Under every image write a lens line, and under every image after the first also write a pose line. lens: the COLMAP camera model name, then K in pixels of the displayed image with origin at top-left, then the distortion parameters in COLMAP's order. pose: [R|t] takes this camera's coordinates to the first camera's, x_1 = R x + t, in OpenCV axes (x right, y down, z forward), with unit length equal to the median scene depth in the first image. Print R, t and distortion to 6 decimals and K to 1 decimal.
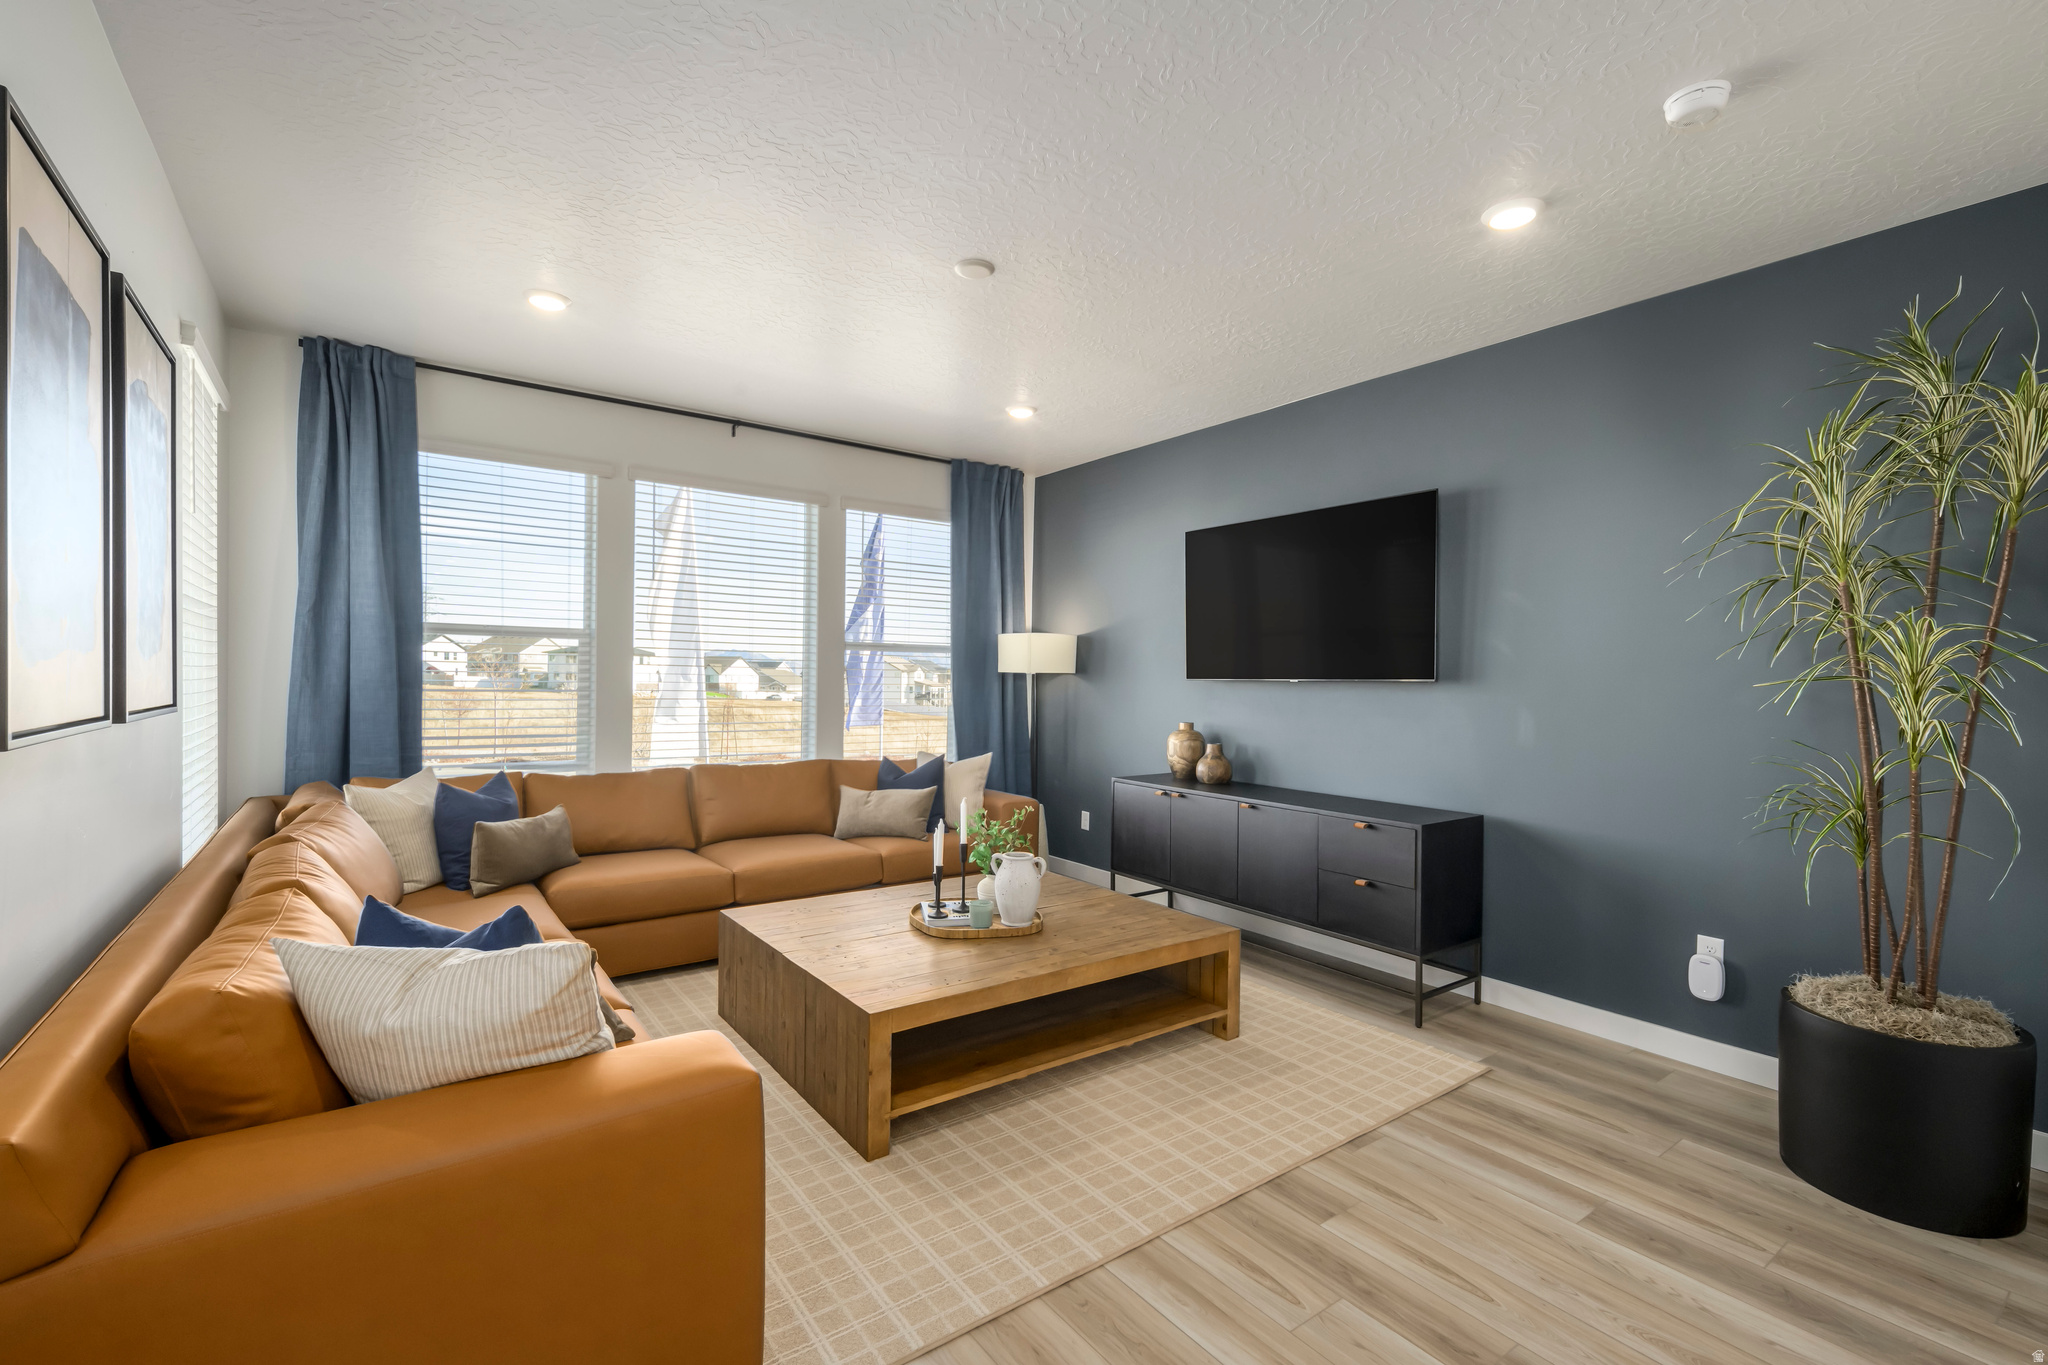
lens RADIAL K [[901.3, 0, 1027.2], [0, 901.3, 679.9], [0, 0, 1]] dist [0.009997, 0.000064]
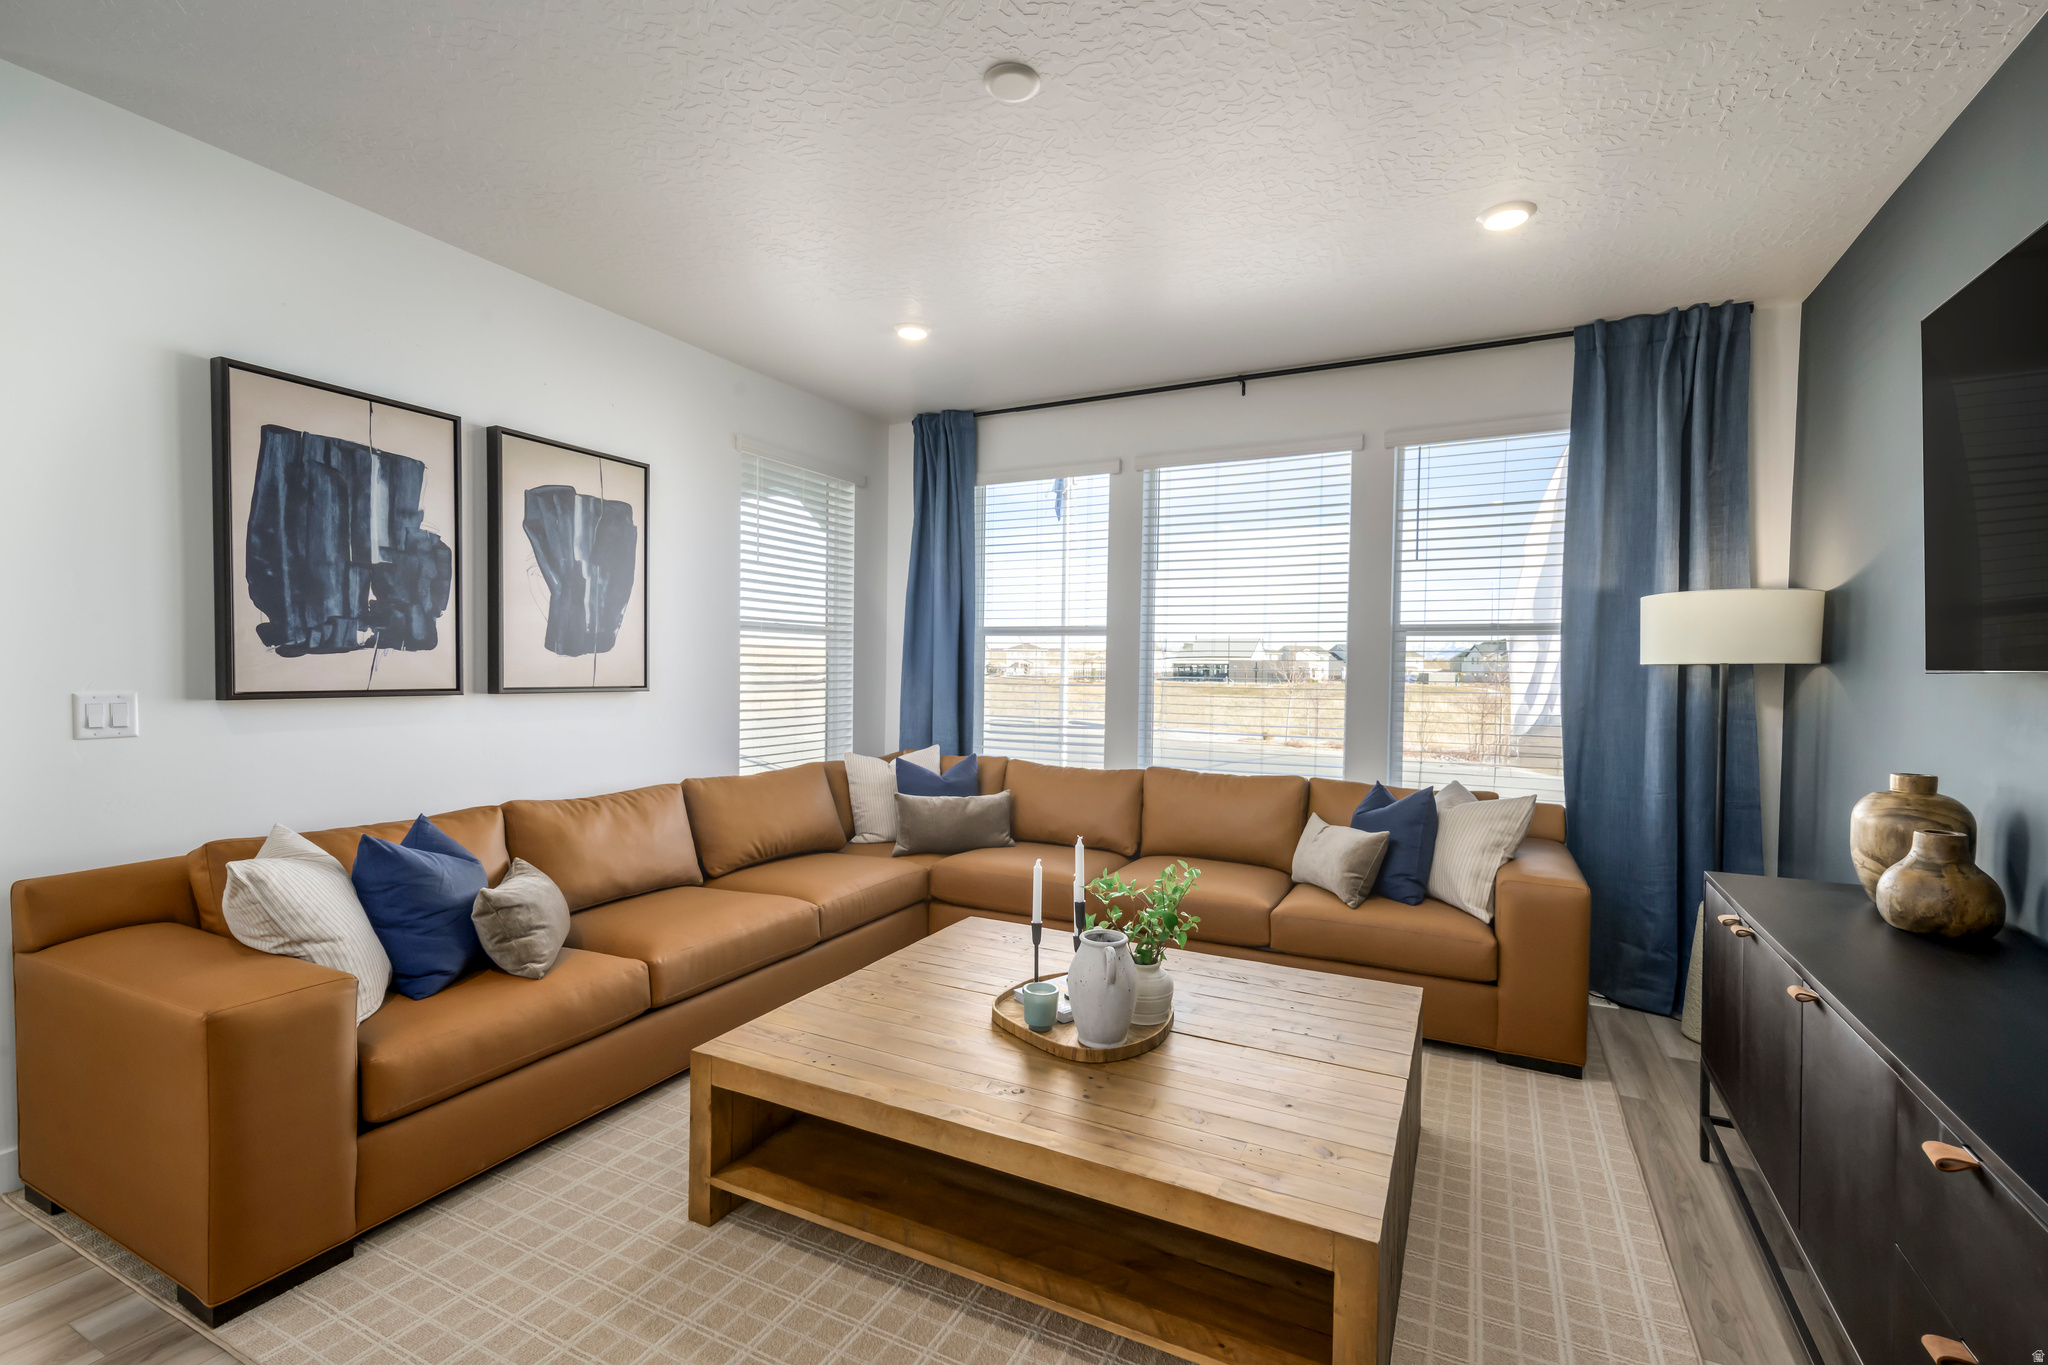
lens RADIAL K [[901.3, 0, 1027.7], [0, 901.3, 681.9], [0, 0, 1]] dist [0.009997, 0.000064]
pose [[0.458076, 0.007247, -0.888883, 0.366269], [-0.007175, 0.999964, 0.004455, 0.003899], [0.888884, 0.004337, 0.458112, 0.435741]]
